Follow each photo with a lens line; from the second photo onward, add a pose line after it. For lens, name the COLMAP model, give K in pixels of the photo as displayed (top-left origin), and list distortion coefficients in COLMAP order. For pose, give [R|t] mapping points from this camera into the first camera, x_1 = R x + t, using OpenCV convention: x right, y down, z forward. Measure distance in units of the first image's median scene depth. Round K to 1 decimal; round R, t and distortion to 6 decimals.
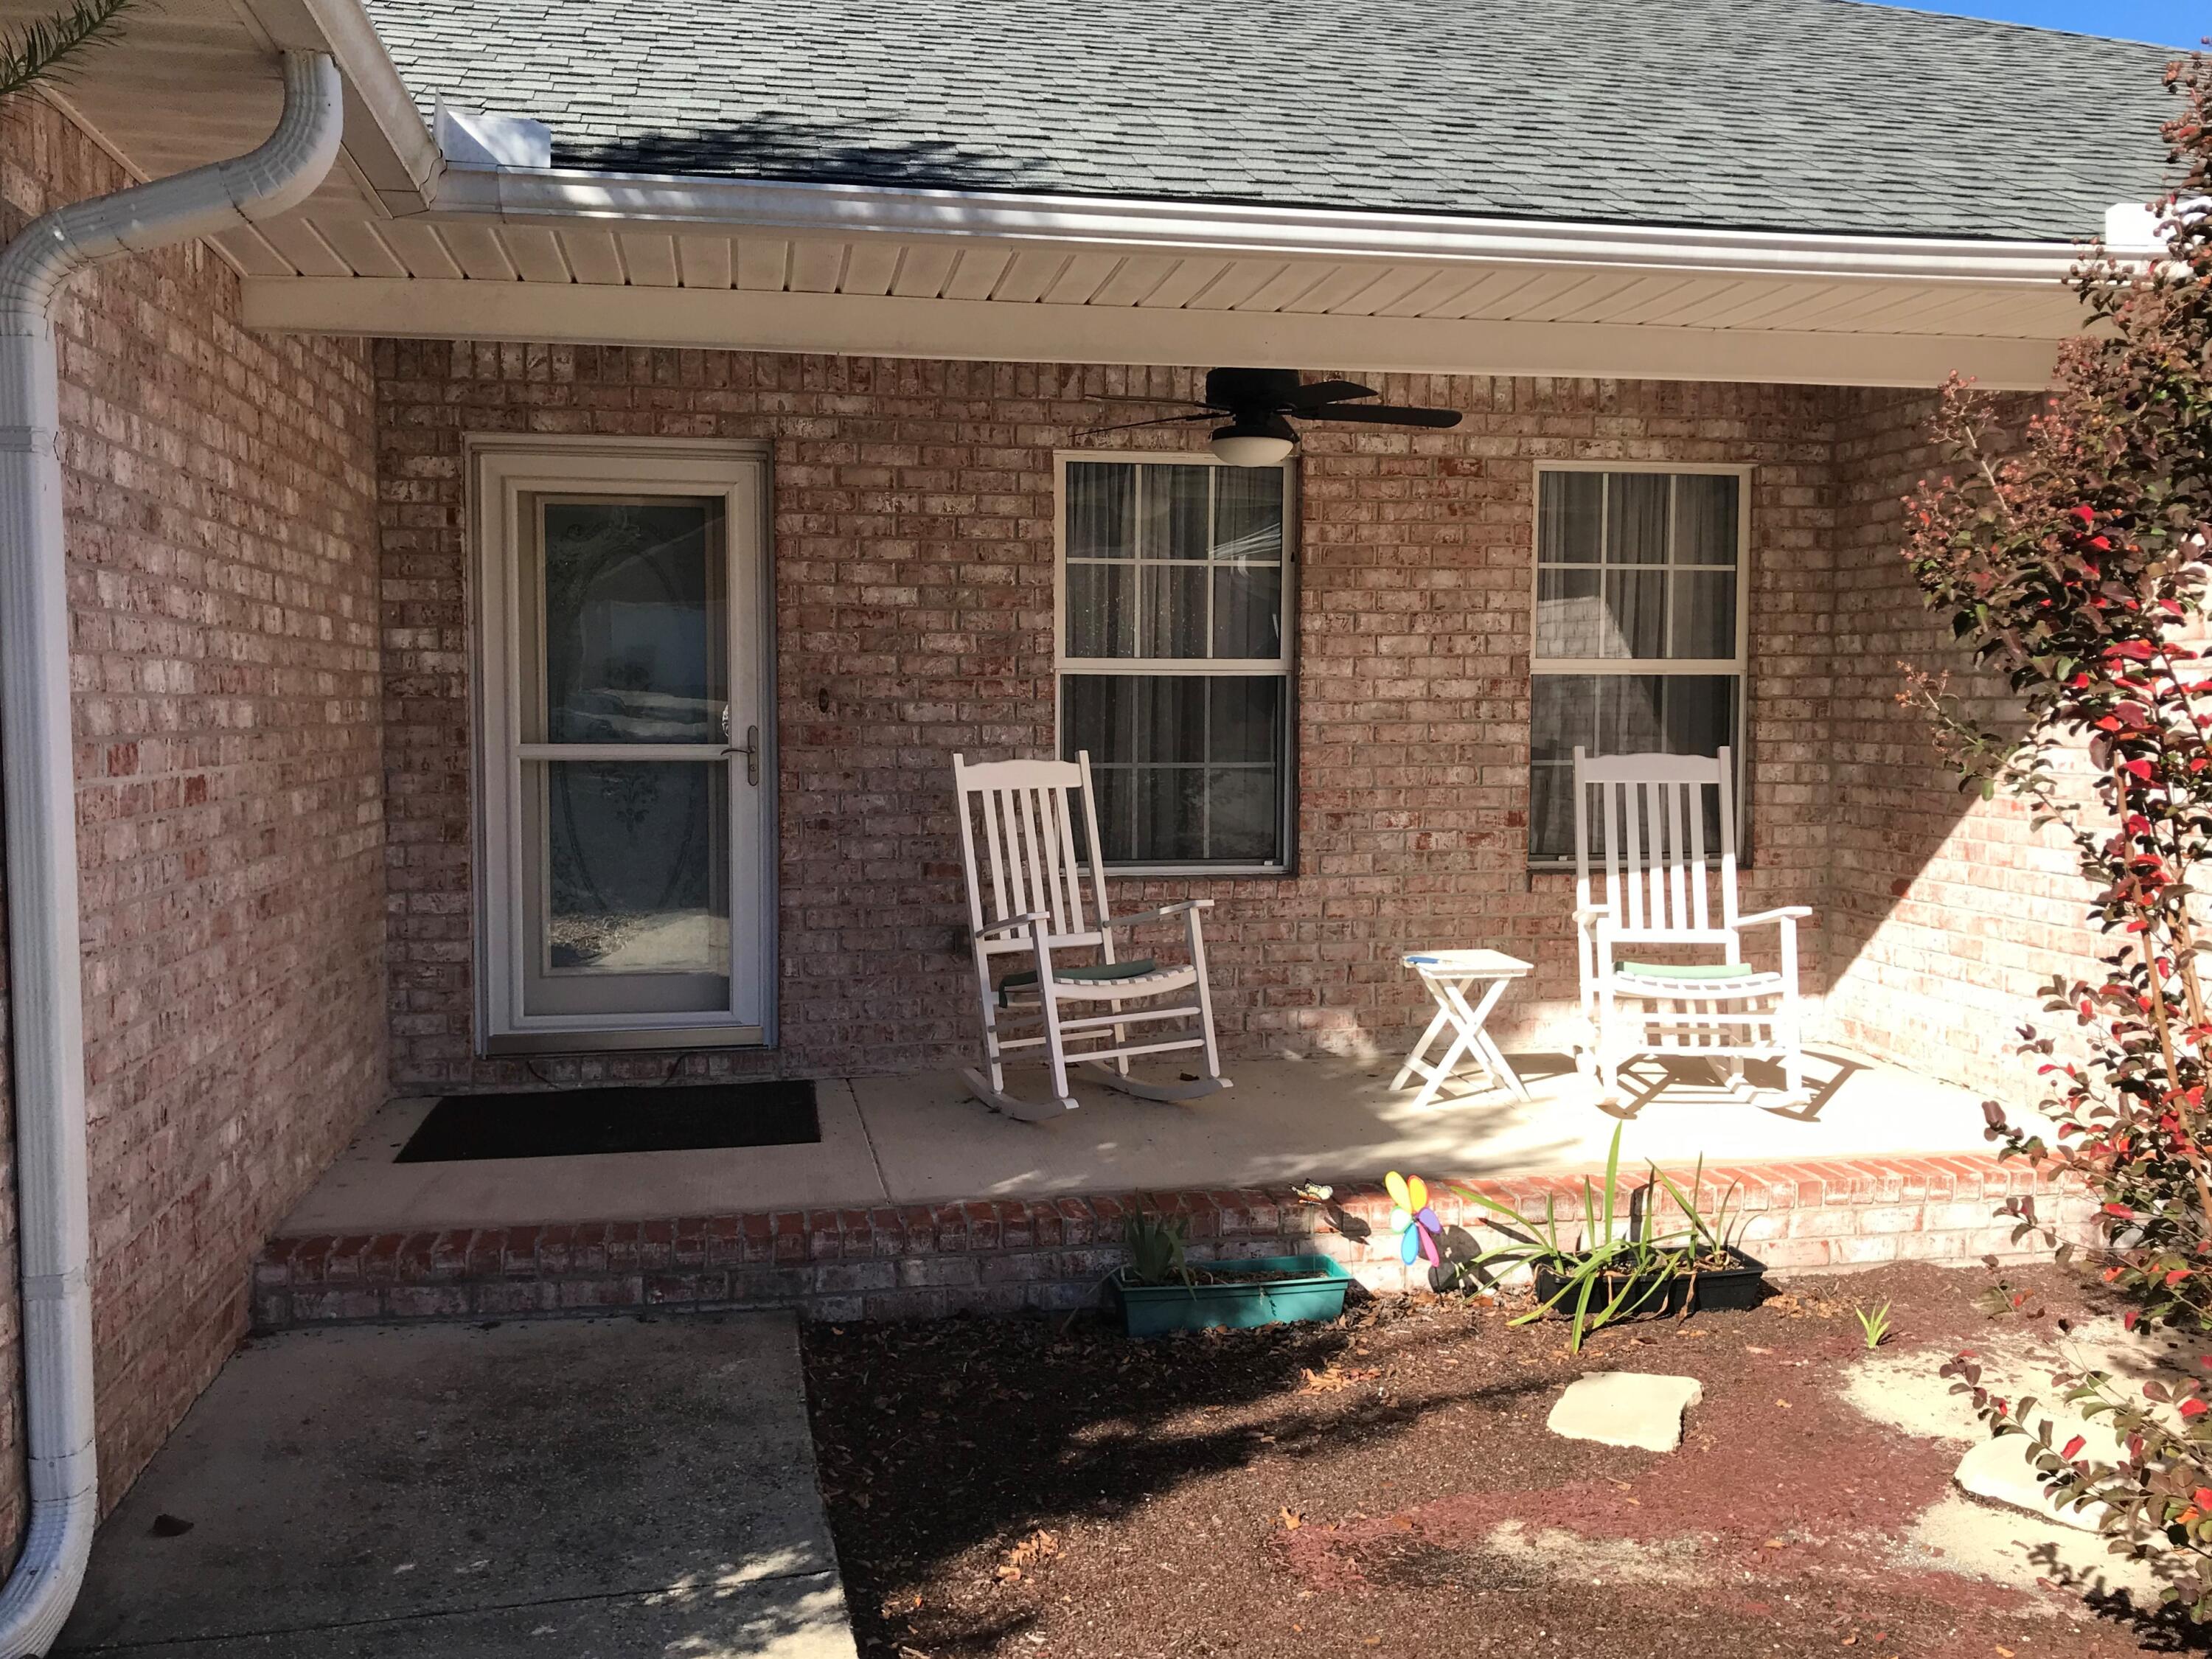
lens RADIAL K [[1813.2, 0, 1106.0], [0, 1813.2, 829.5], [0, 0, 1]] dist [0.008414, 0.001436]
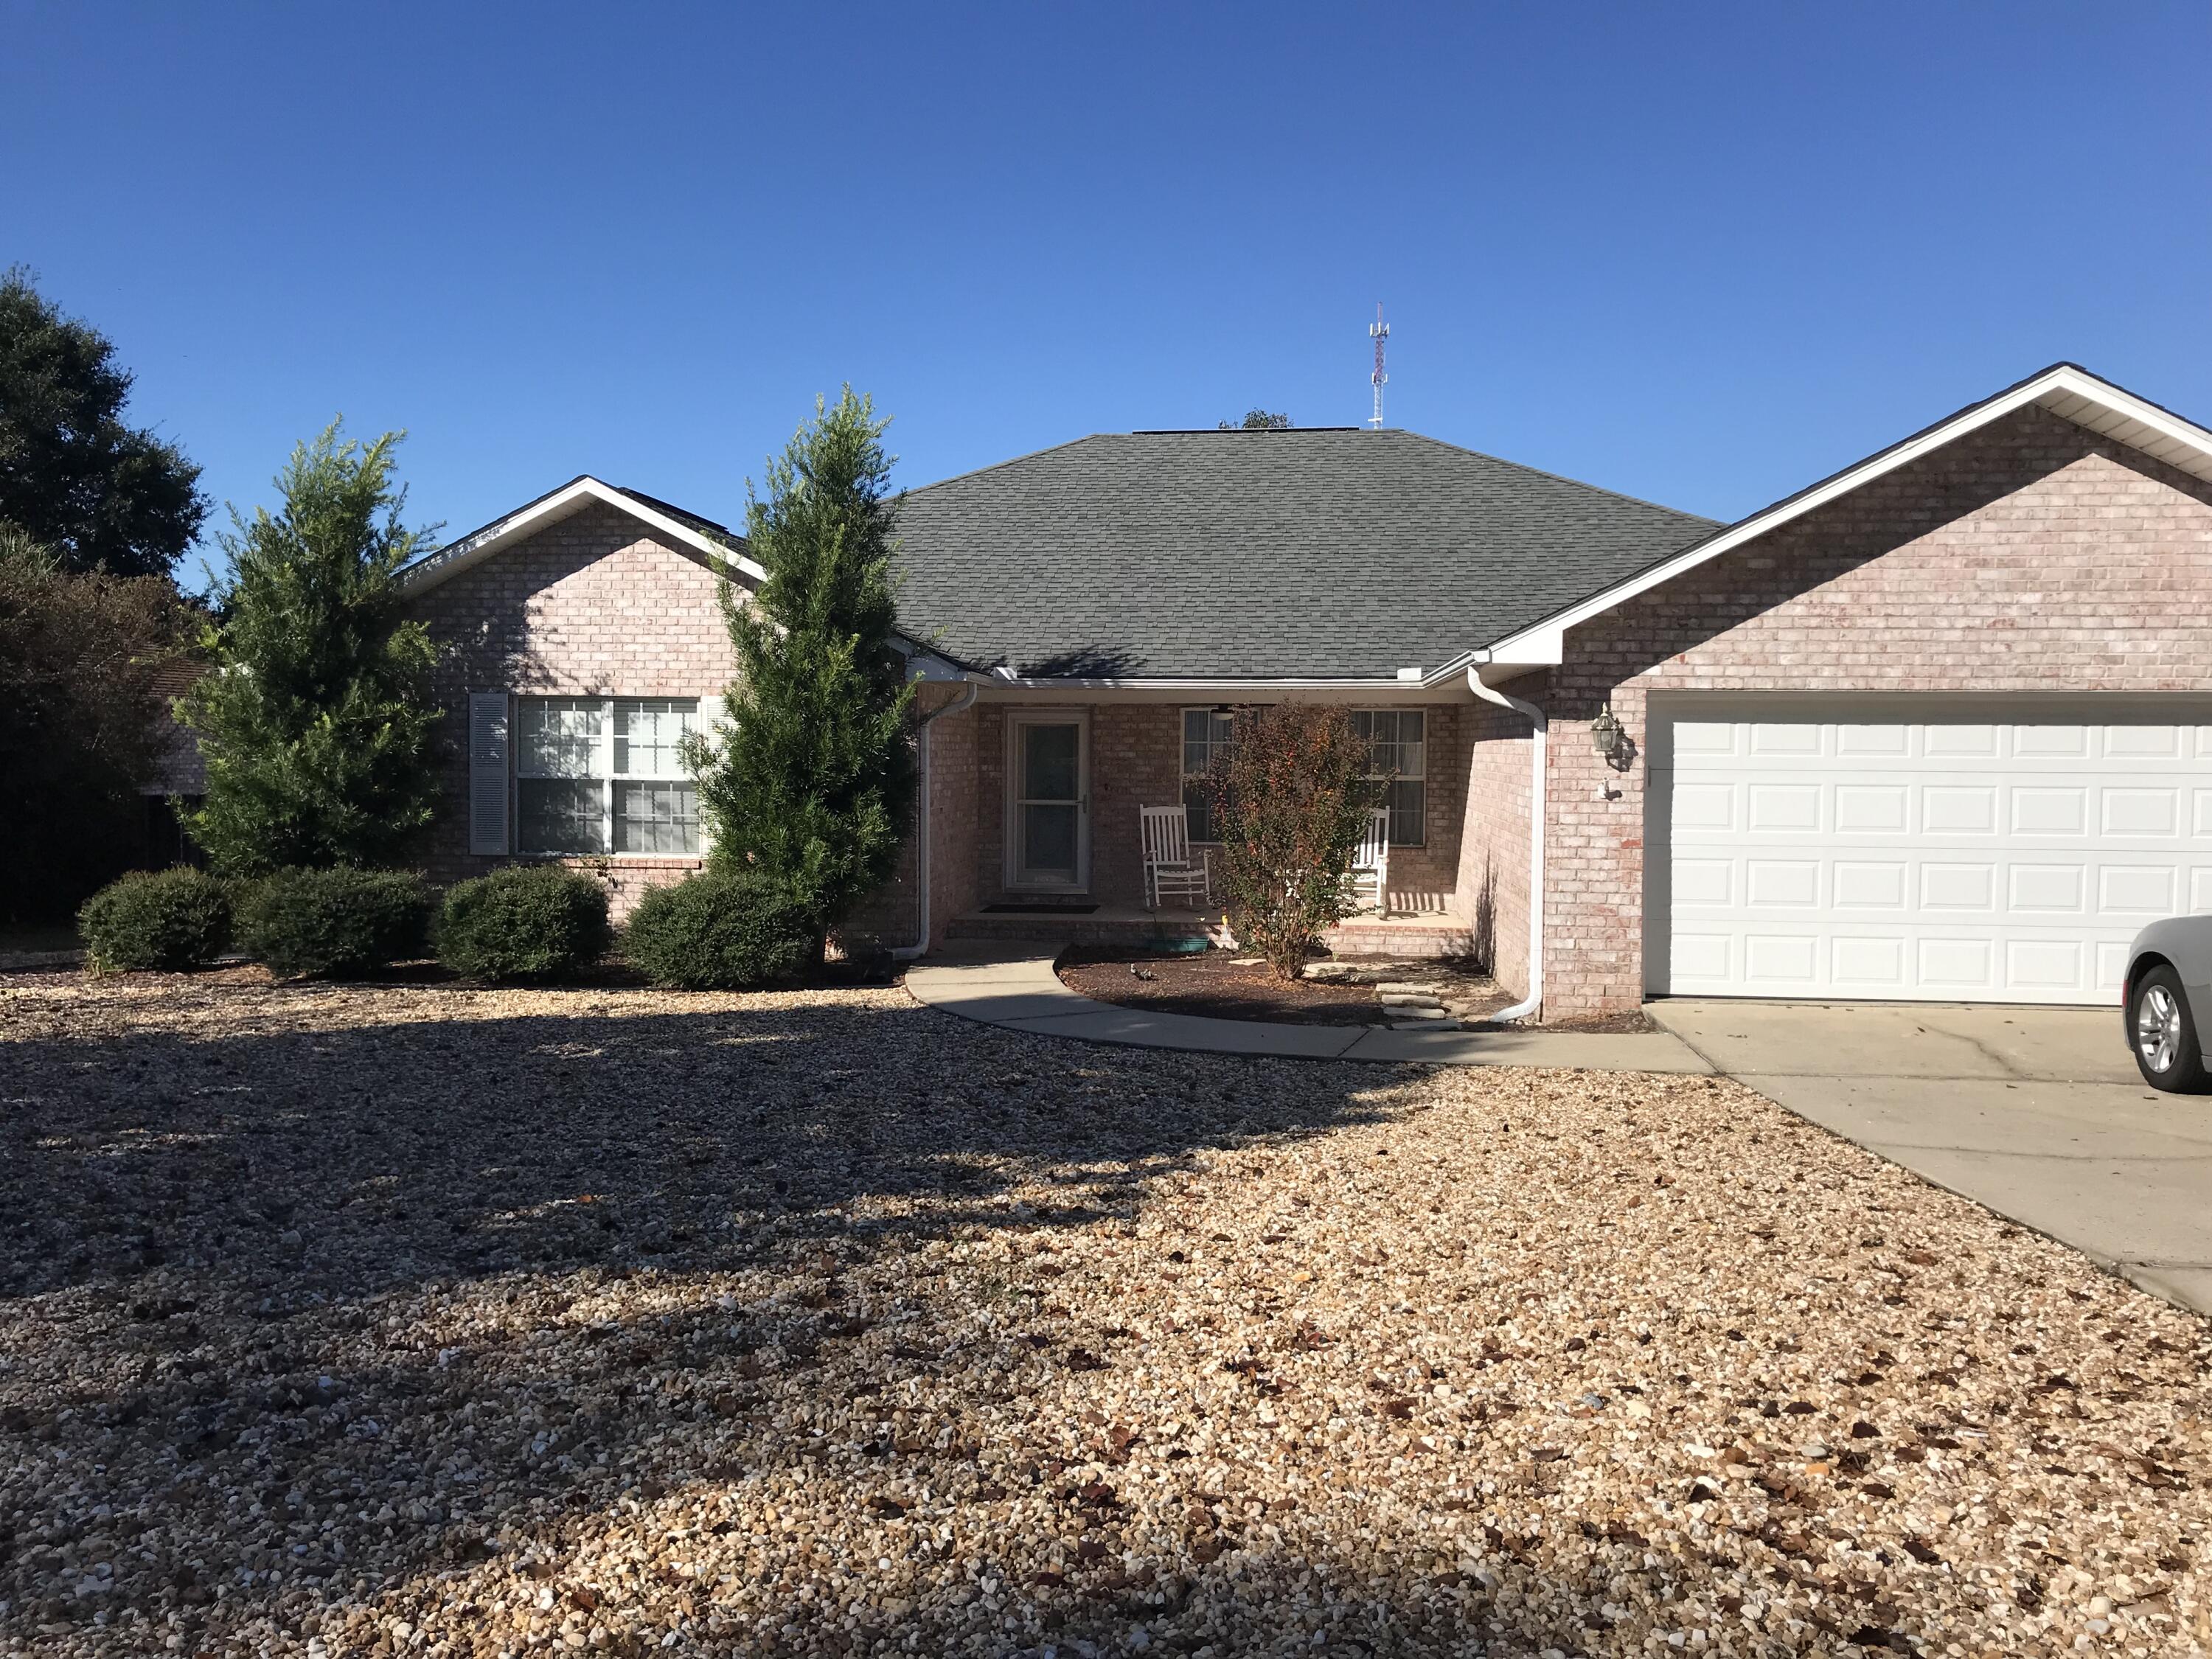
lens RADIAL K [[1813.2, 0, 1106.0], [0, 1813.2, 829.5], [0, 0, 1]] dist [0.008414, 0.001436]
pose [[0.961590, 0.020754, -0.273706, 0.752730], [-0.022867, 0.999728, -0.004532, 0.019870], [0.273537, 0.010616, 0.961803, -2.172992]]
